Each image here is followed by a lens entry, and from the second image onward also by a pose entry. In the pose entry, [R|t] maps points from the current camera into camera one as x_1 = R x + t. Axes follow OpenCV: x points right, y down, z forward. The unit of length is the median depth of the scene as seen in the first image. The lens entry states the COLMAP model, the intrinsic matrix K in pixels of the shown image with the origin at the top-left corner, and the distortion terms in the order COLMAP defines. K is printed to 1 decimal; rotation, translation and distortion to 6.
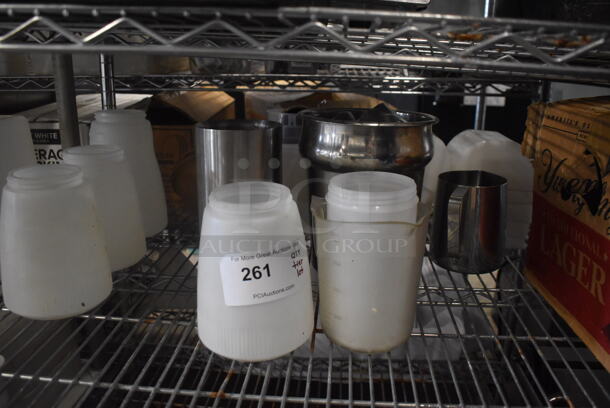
lens RADIAL K [[529.5, 0, 304.7], [0, 529.5, 202.7], [0, 0, 1]] dist [-0.057757, -0.006328]
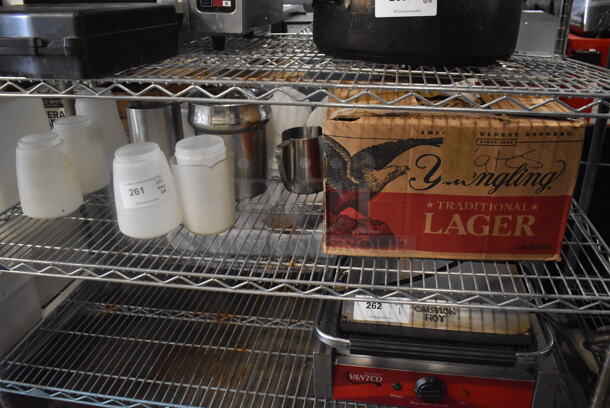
lens RADIAL K [[529.5, 0, 305.9], [0, 529.5, 201.2], [0, 0, 1]] dist [-0.057757, -0.006328]
pose [[0.995181, -0.001970, -0.098034, 0.623749], [0.014696, 0.991501, 0.129264, -0.064102], [0.096946, -0.130082, 0.986752, -0.743949]]
